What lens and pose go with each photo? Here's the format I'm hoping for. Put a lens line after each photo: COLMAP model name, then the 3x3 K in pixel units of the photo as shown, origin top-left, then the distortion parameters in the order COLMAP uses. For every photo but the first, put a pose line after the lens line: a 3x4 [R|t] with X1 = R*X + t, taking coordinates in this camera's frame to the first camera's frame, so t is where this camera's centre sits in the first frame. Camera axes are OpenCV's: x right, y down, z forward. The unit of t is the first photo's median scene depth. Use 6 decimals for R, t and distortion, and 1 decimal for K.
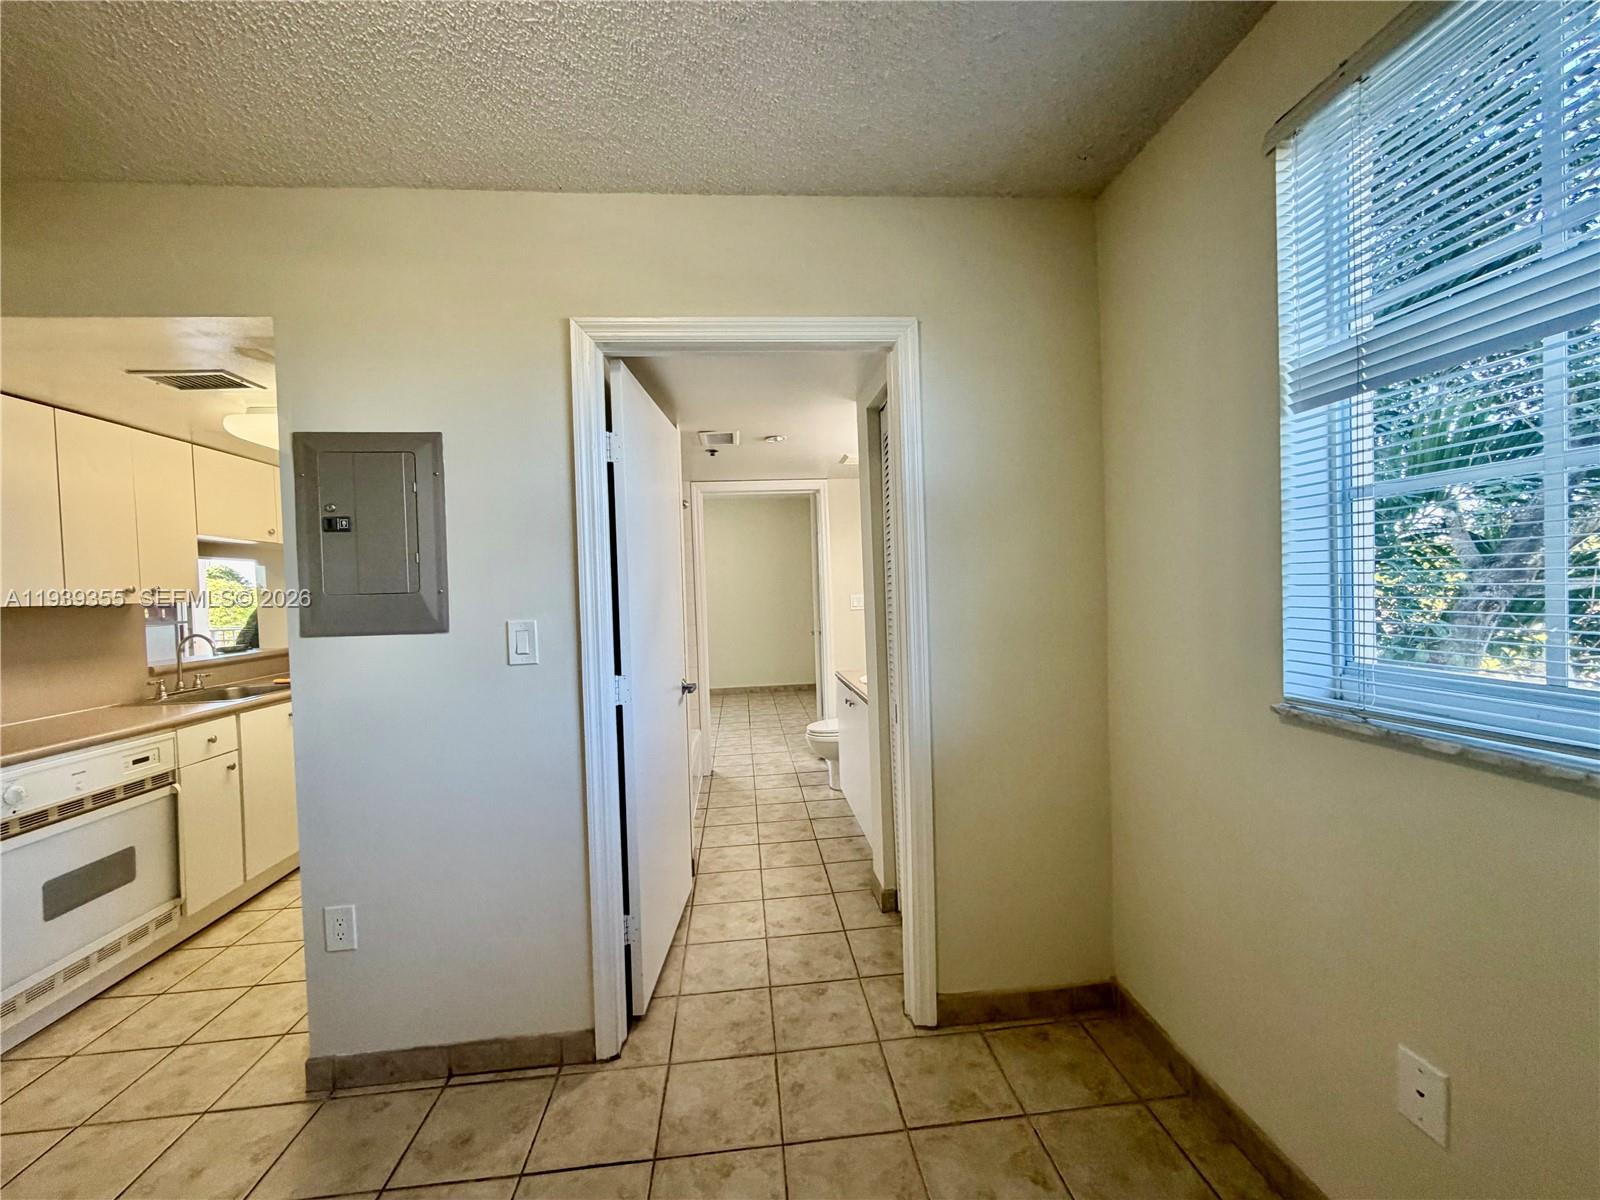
lens RADIAL K [[634.1, 0, 801.2], [0, 634.1, 599.3], [0, 0, 1]] dist [0.000597, 0.000015]
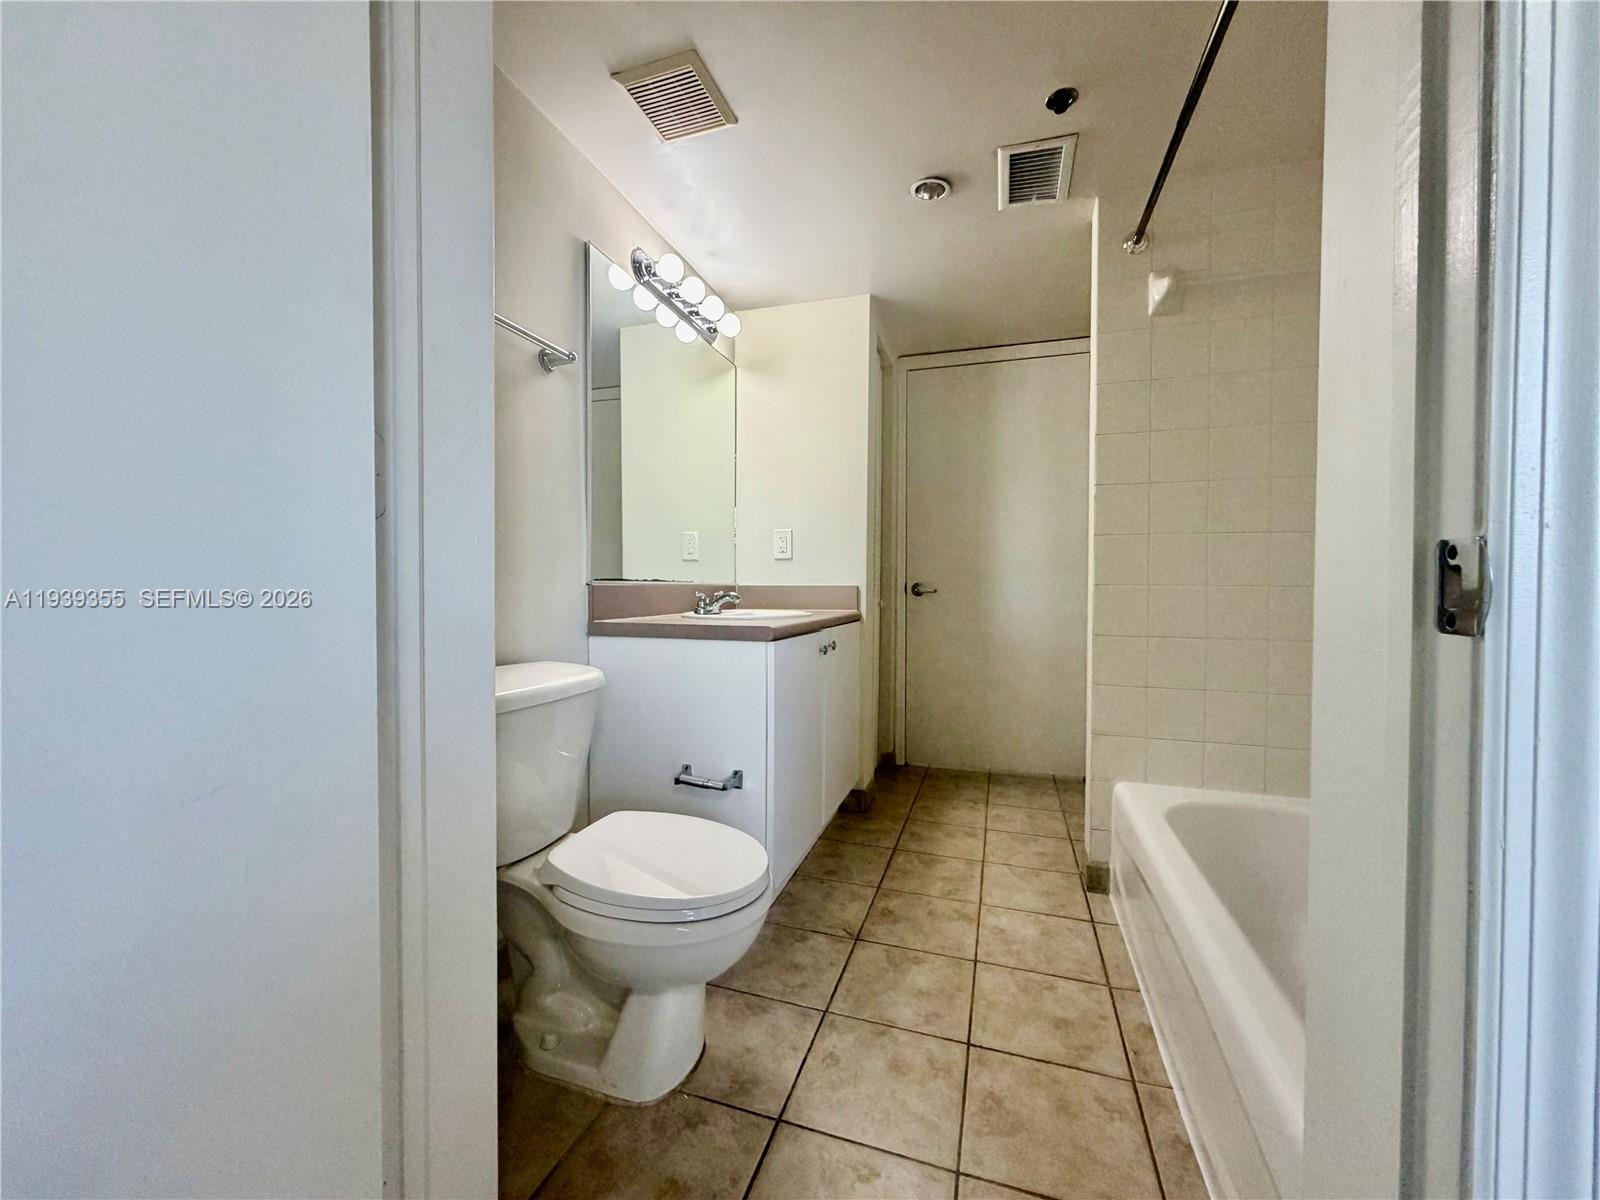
lens RADIAL K [[634.1, 0, 796.7], [0, 634.1, 596.5], [0, 0, 1]] dist [0.000597, 0.000015]
pose [[-0.915557, 0.029496, 0.401104, -0.145733], [0.042615, 0.998807, 0.023823, 0.090934], [-0.399923, 0.038905, -0.915723, 1.517068]]
